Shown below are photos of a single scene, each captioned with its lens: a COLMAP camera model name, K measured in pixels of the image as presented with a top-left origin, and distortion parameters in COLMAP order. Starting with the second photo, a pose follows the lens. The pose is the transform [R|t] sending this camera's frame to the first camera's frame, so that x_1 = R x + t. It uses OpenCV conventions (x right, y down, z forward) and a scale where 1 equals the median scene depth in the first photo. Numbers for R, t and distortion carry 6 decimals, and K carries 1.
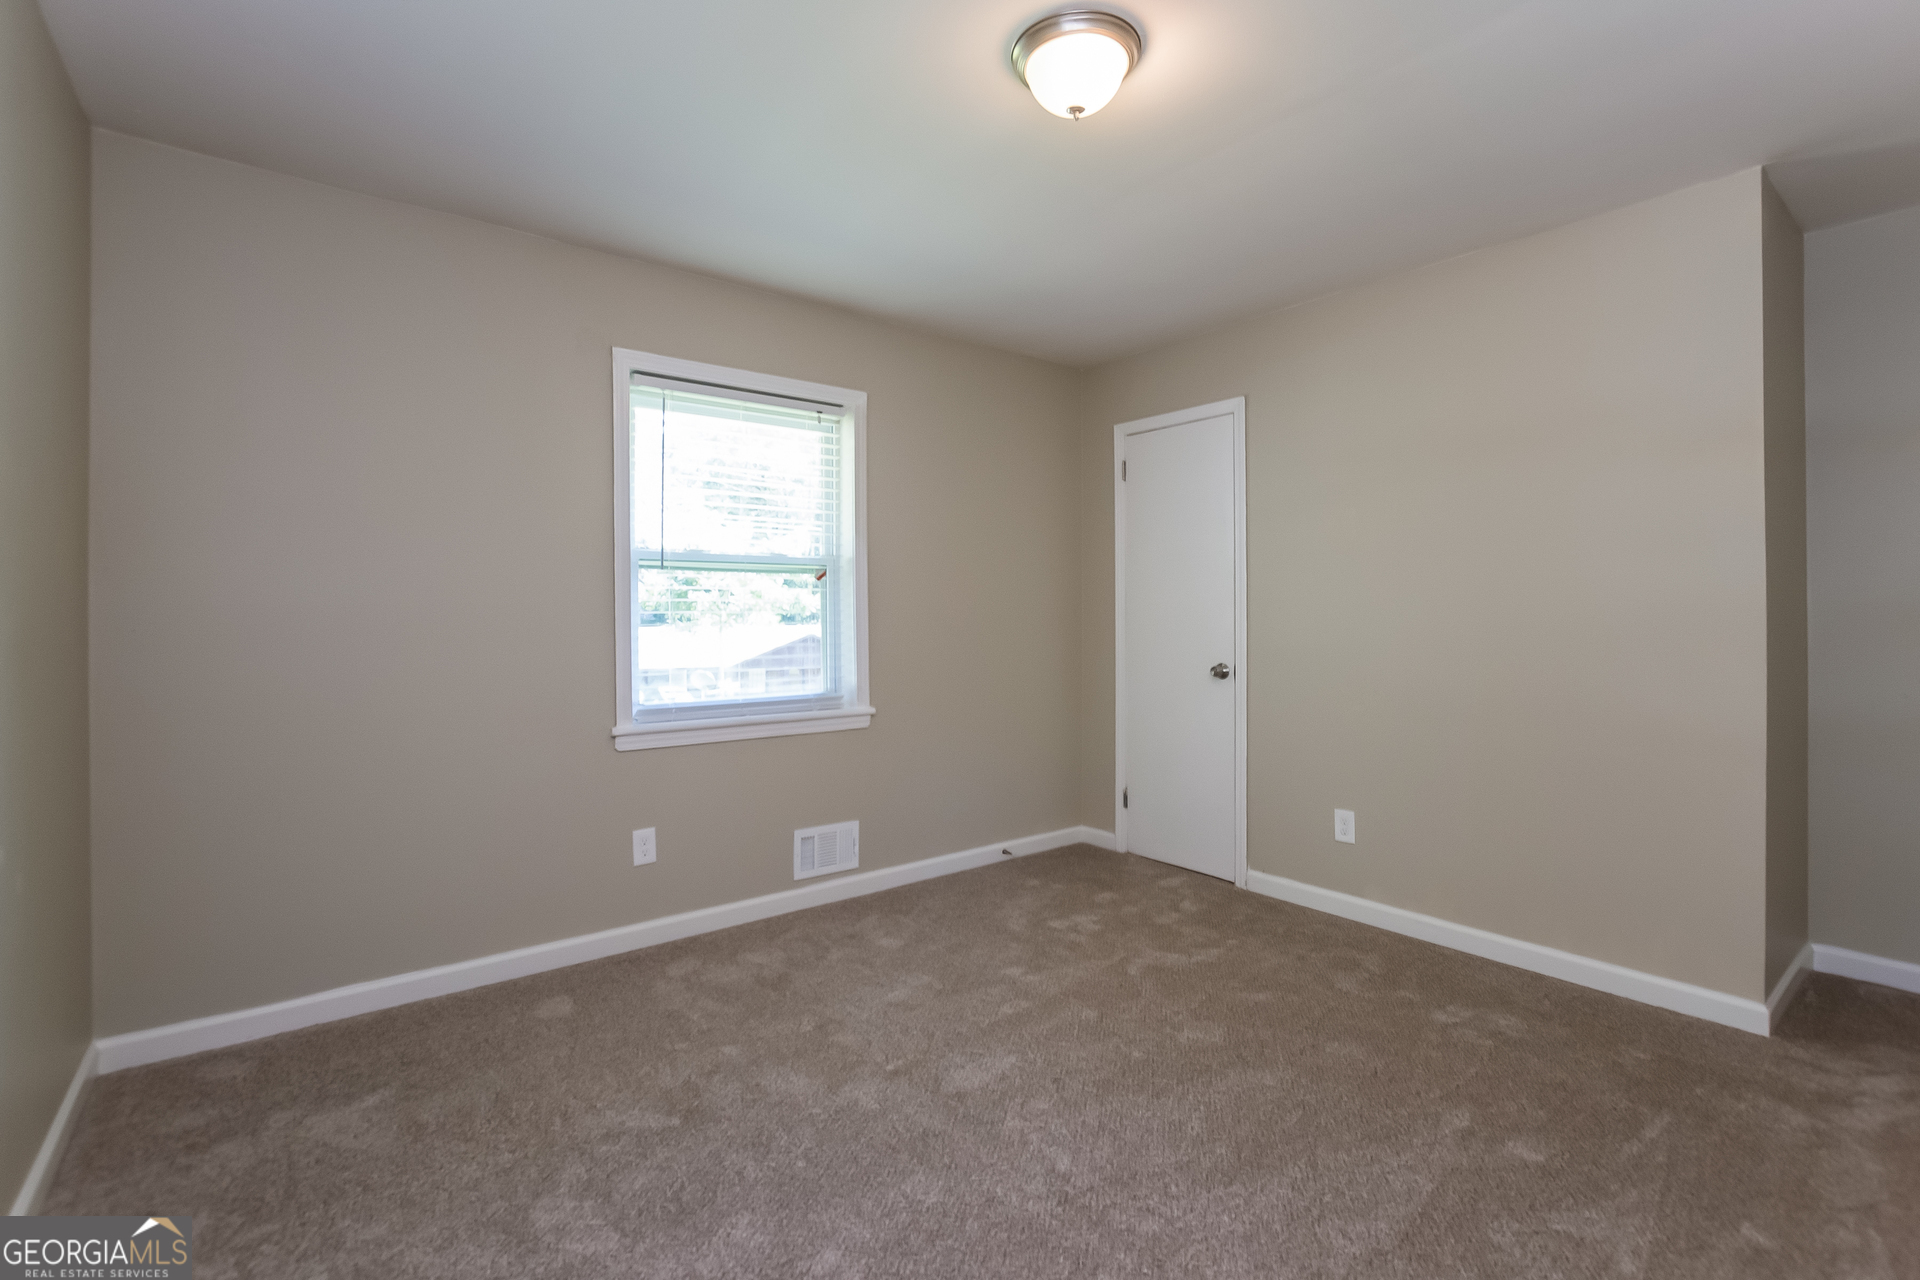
lens RADIAL K [[868.8, 0, 951.9], [0, 868.8, 625.1], [0, 0, 1]] dist [0.011238, -0.000070]
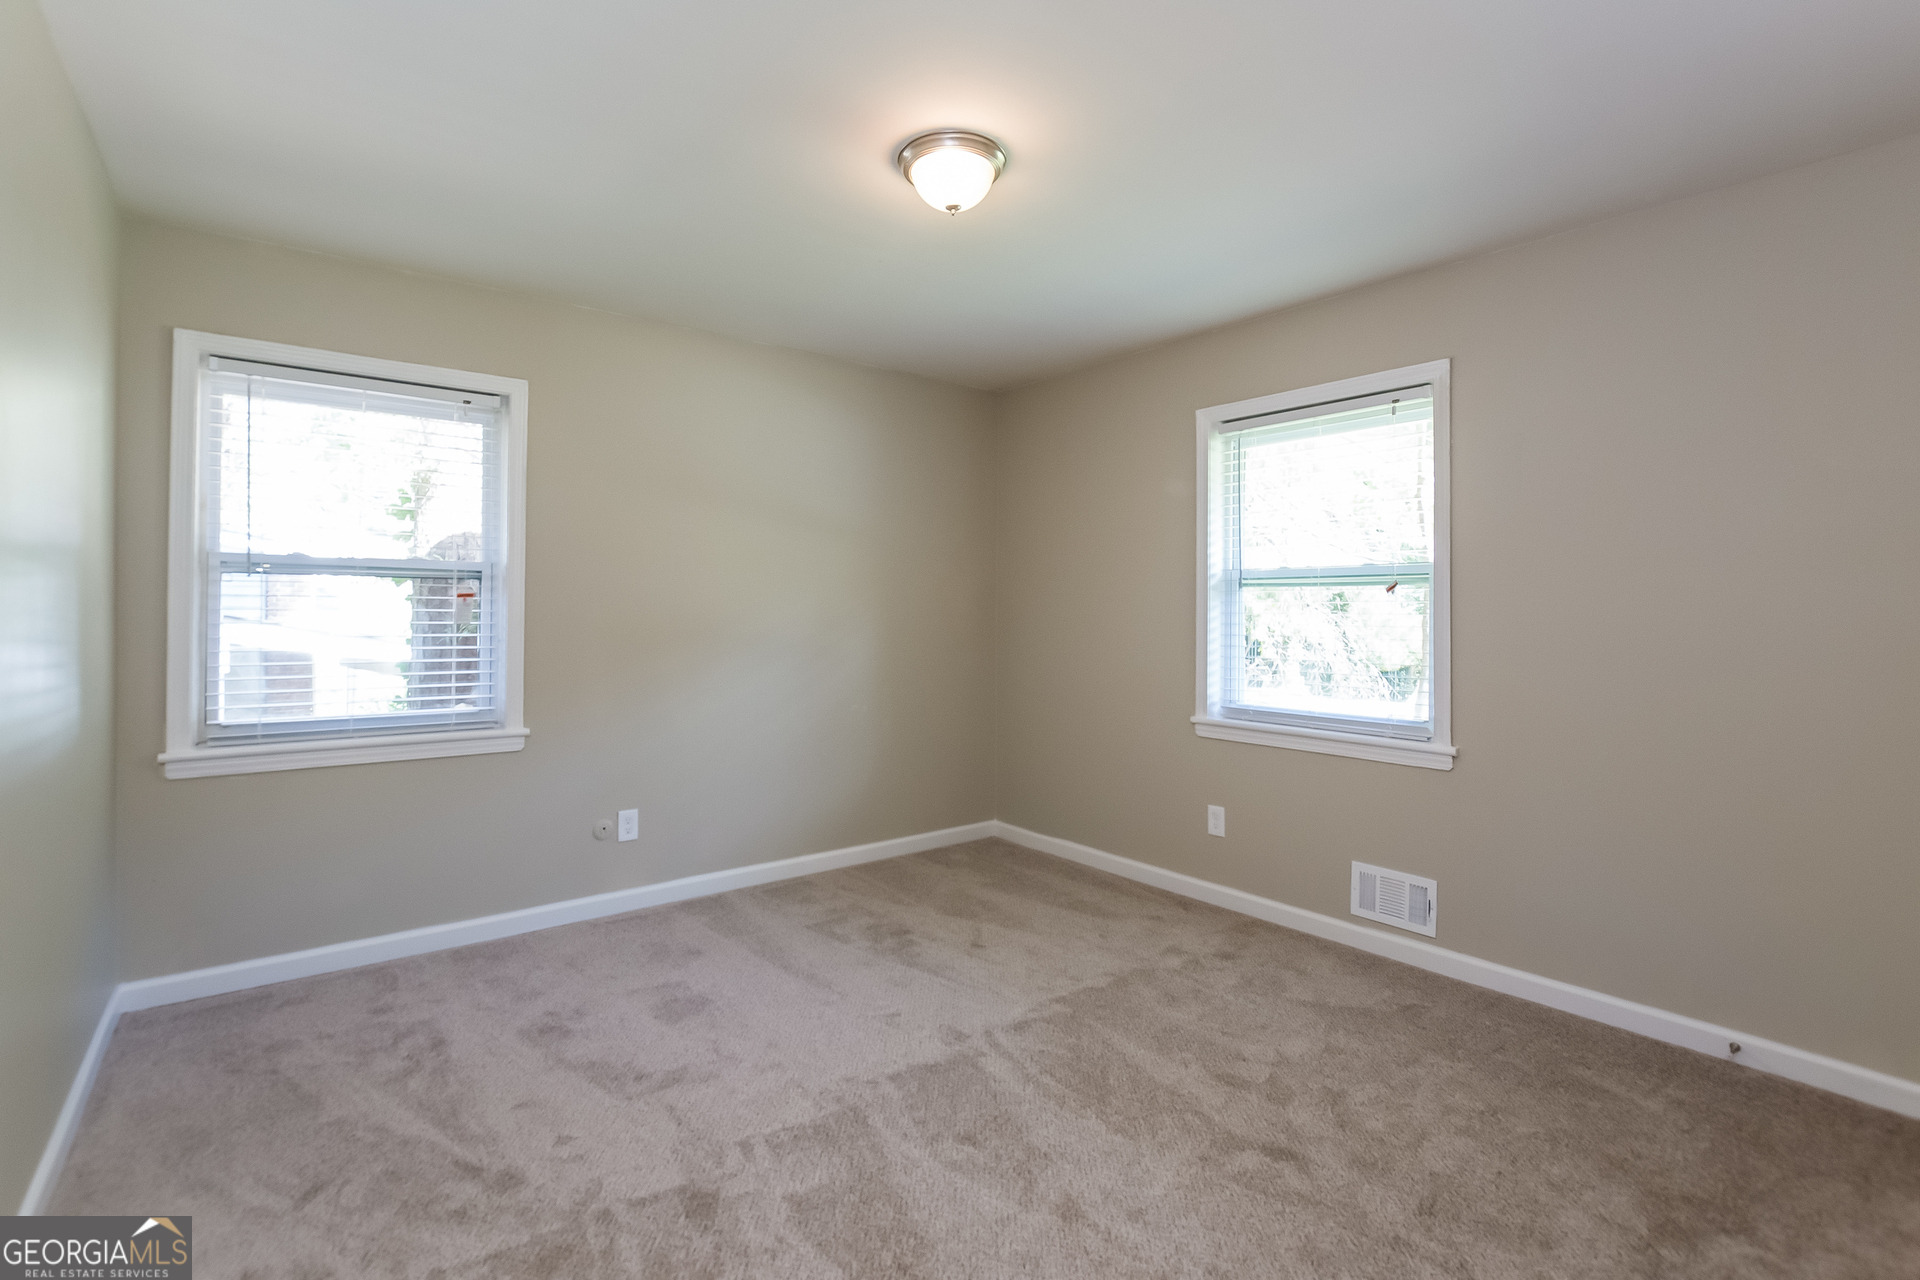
lens RADIAL K [[868.8, 0, 951.9], [0, 868.8, 625.1], [0, 0, 1]] dist [0.011238, -0.000070]
pose [[0.033256, 0.011509, -0.999381, 0.754157], [-0.024928, 0.999632, 0.010682, -0.015379], [0.999136, 0.024557, 0.033531, 0.550587]]
